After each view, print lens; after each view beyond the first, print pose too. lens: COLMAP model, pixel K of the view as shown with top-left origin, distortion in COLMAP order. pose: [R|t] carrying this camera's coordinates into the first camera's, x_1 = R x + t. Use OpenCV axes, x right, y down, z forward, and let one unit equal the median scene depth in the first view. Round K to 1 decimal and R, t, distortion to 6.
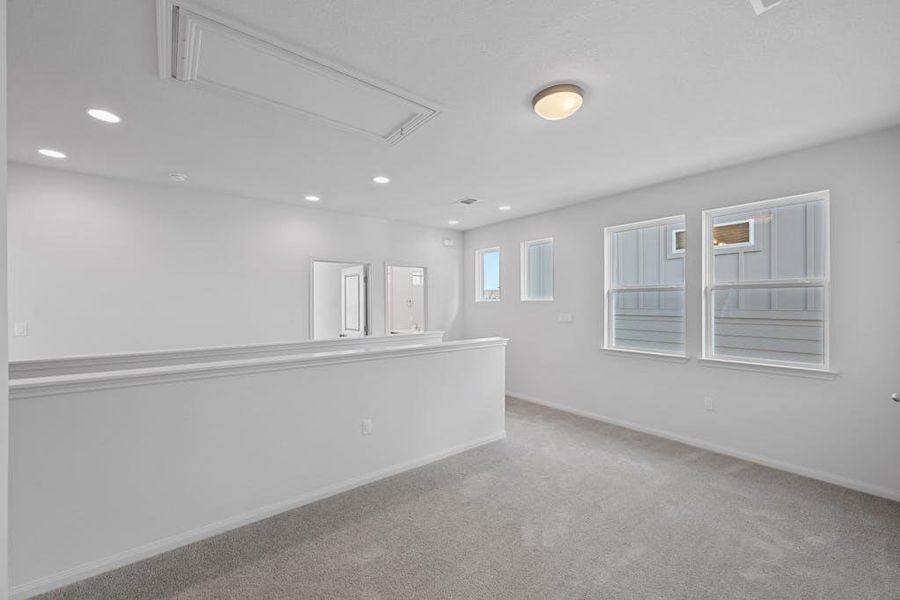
lens RADIAL K [[360.9, 0, 454.0], [0, 360.9, 302.8], [0, 0, 1]] dist [-0.000236, 0.000005]
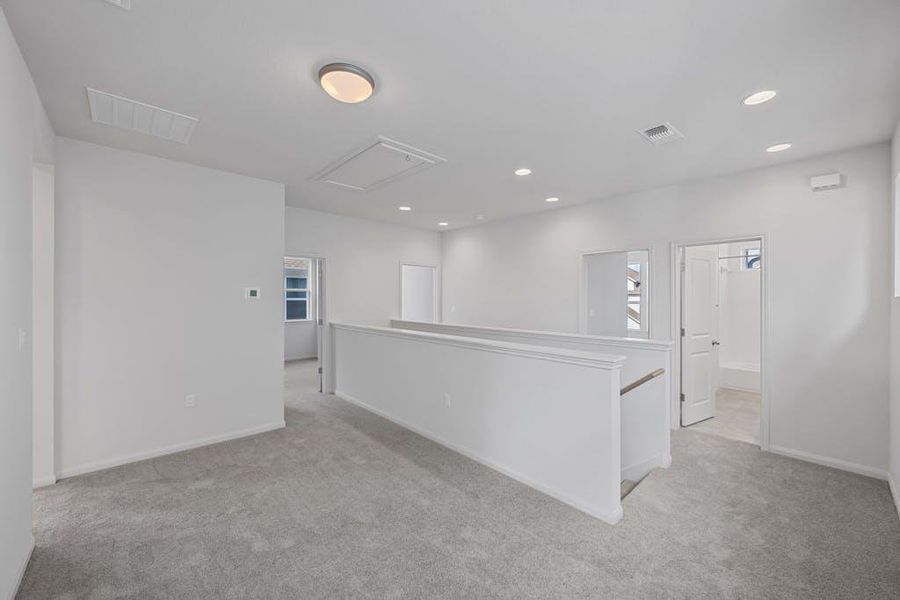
lens RADIAL K [[360.9, 0, 454.0], [0, 360.9, 302.8], [0, 0, 1]] dist [-0.000236, 0.000005]
pose [[0.083387, 0.014122, -0.996417, 0.930042], [-0.009044, 0.999869, 0.013414, 0.008790], [0.996476, 0.007893, 0.083504, 0.911787]]
